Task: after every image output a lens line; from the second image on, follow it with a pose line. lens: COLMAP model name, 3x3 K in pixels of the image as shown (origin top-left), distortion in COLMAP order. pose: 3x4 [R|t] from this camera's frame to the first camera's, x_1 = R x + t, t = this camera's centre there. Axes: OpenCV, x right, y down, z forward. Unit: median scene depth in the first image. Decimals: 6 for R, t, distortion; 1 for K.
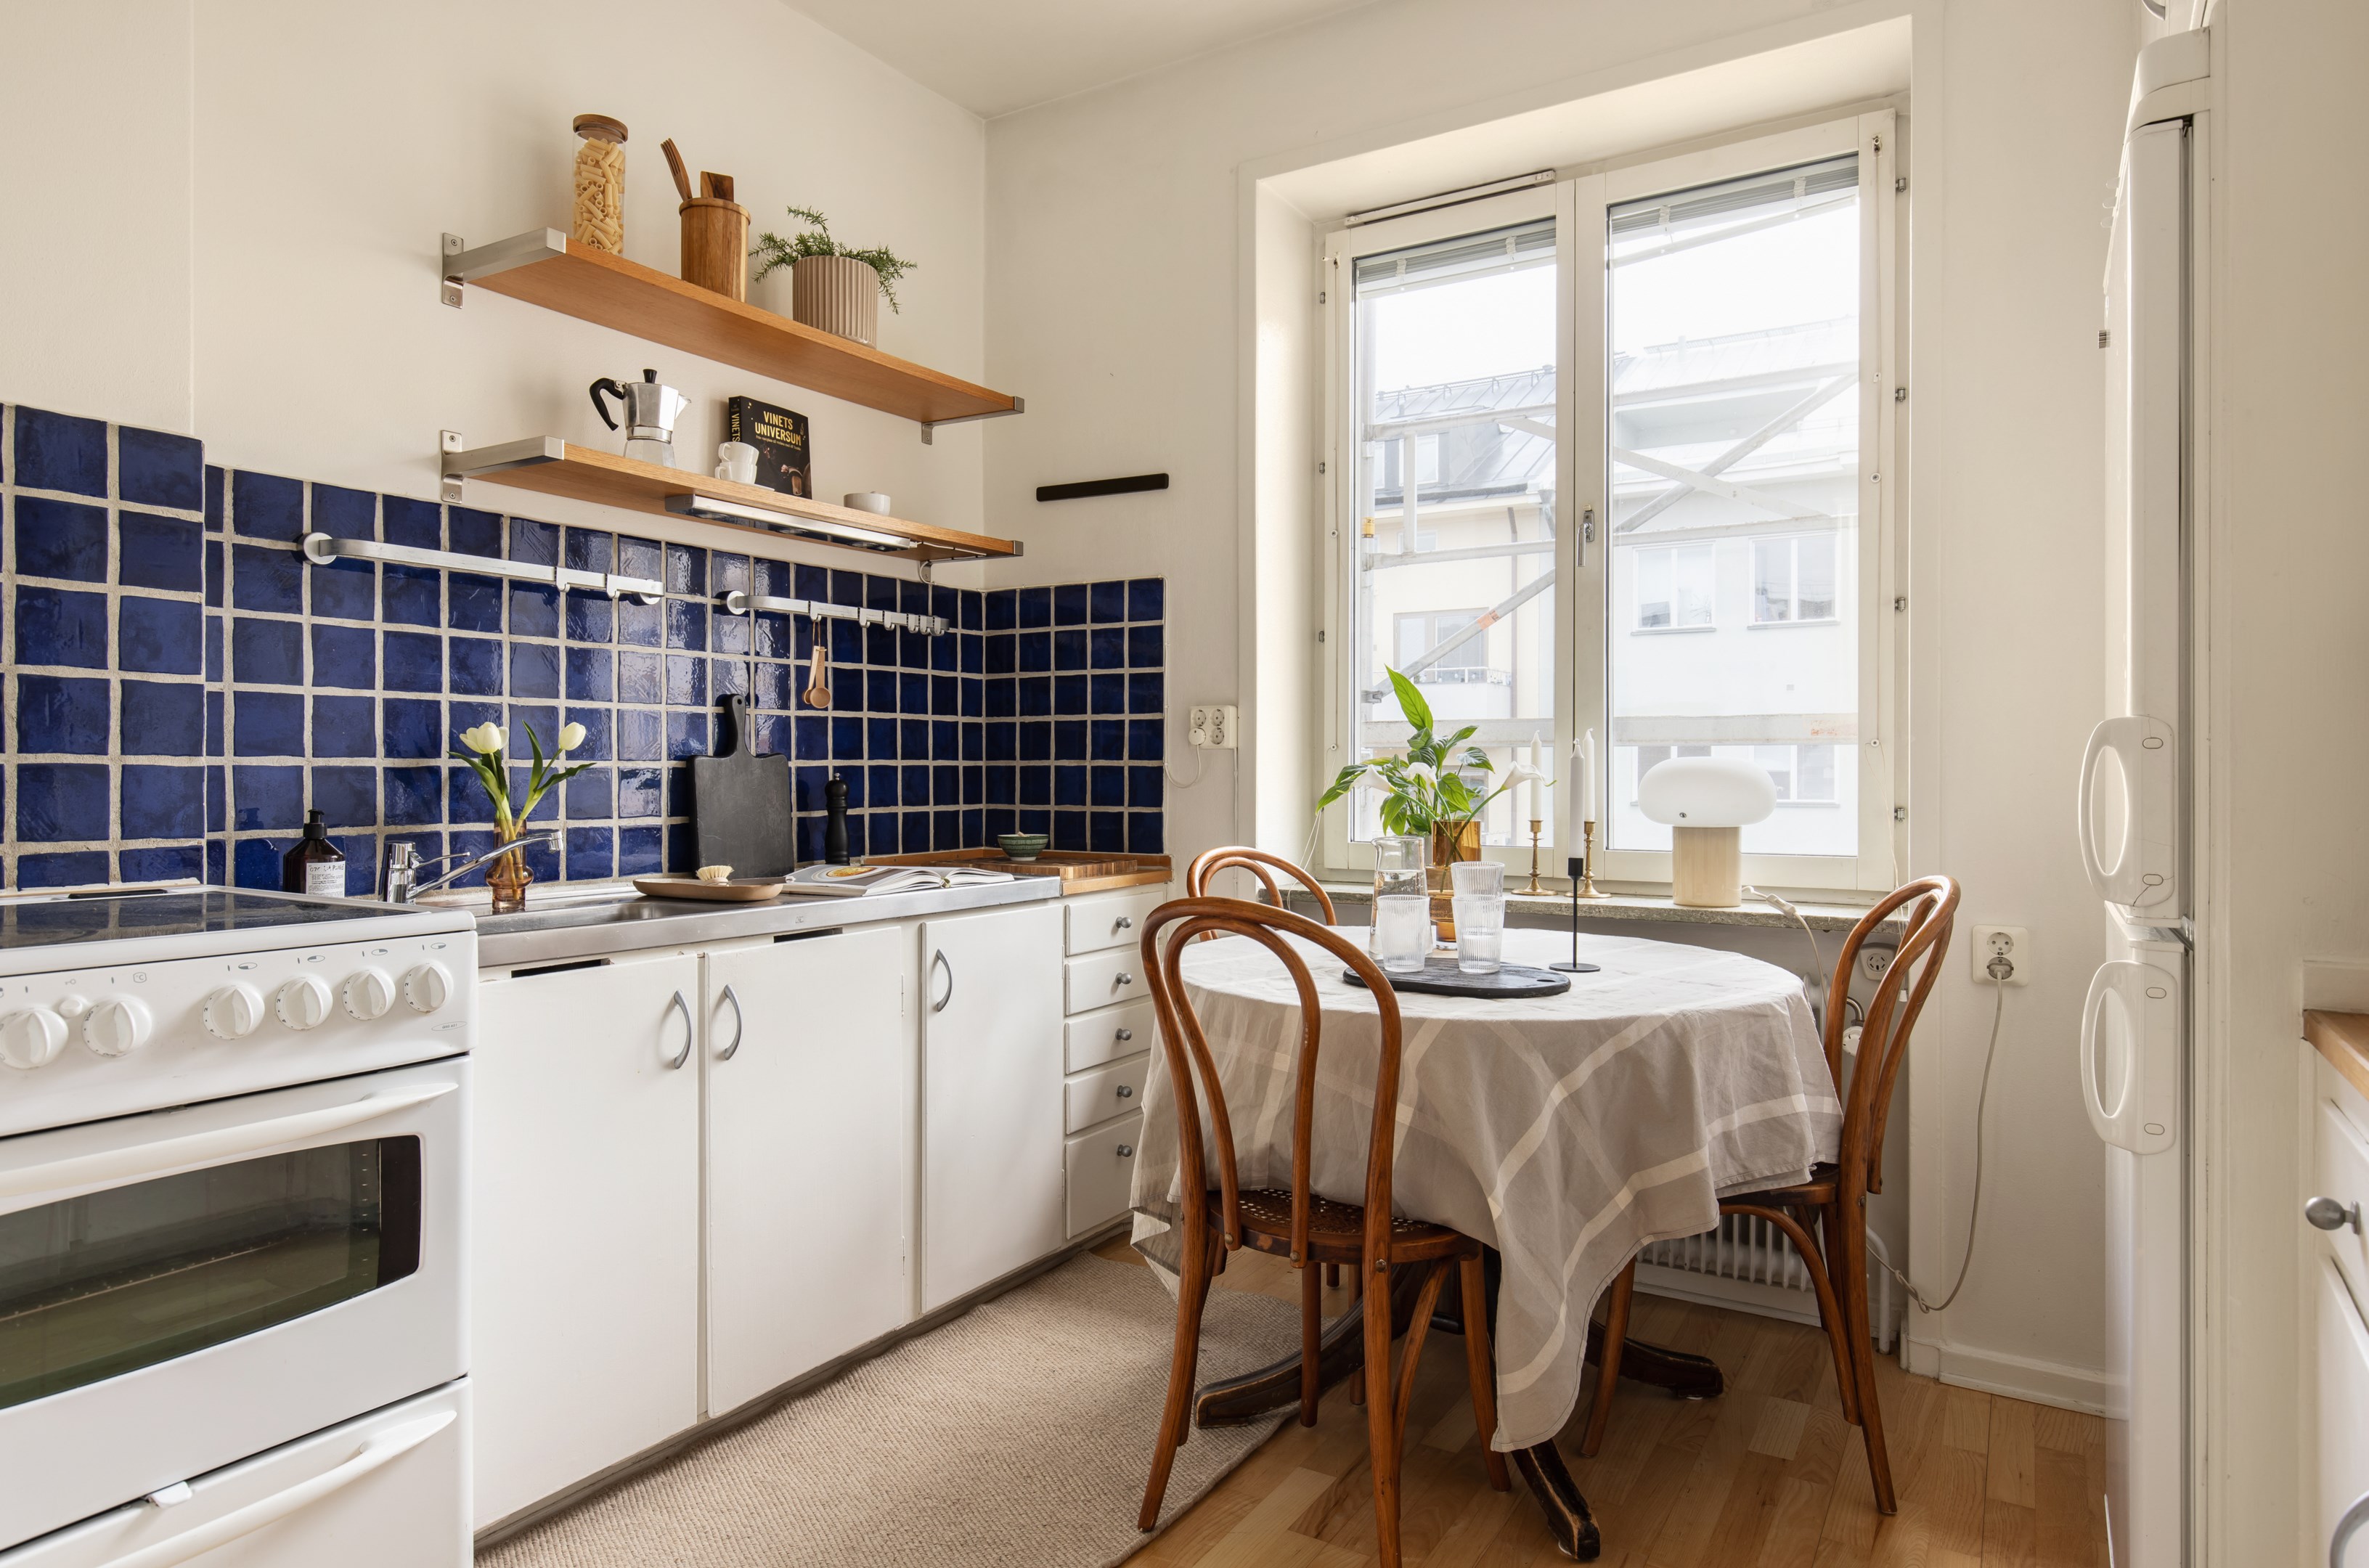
lens RADIAL K [[1367.4, 0, 1292.9], [0, 1367.4, 775.4], [0, 0, 1]] dist [0.001144, -0.000414]
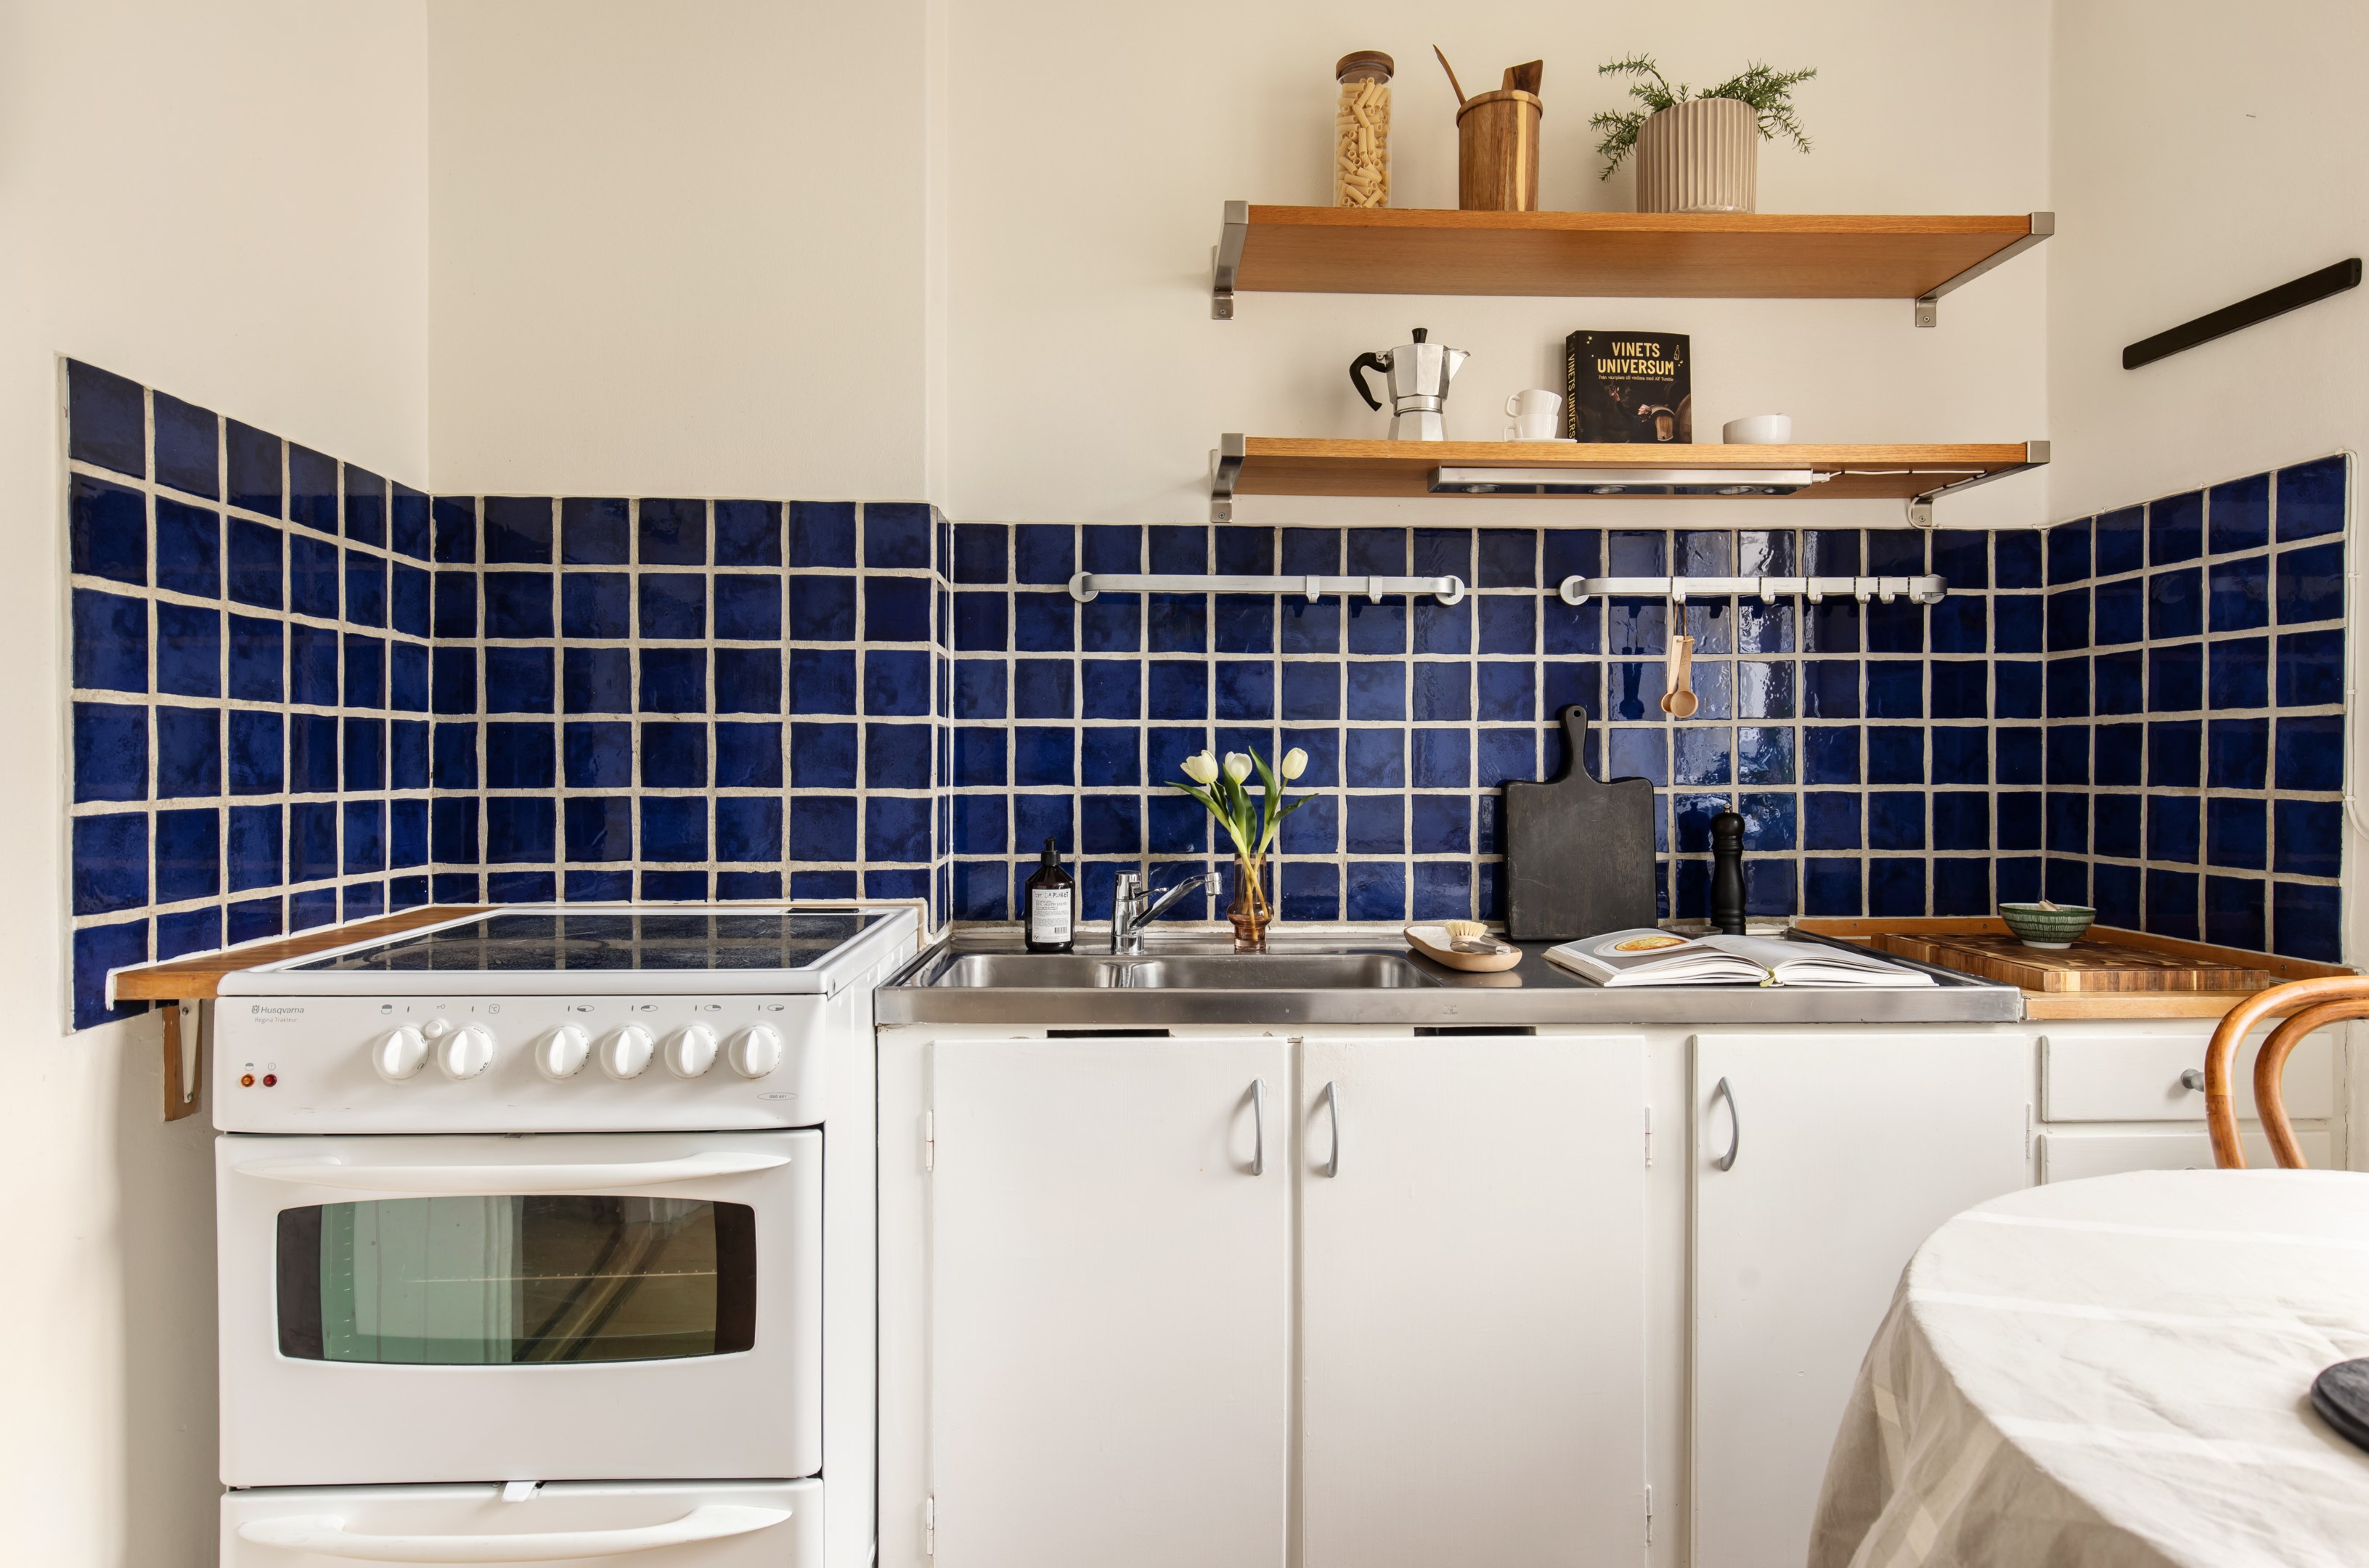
lens RADIAL K [[1340.2, 0, 1188.2], [0, 1340.2, 775.1], [0, 0, 1]] dist [0.006259, -0.001971]
pose [[0.507531, 0.009051, -0.861586, 0.174516], [-0.006443, 0.999957, 0.006709, -0.023964], [0.861610, 0.002146, 0.507567, 0.446912]]
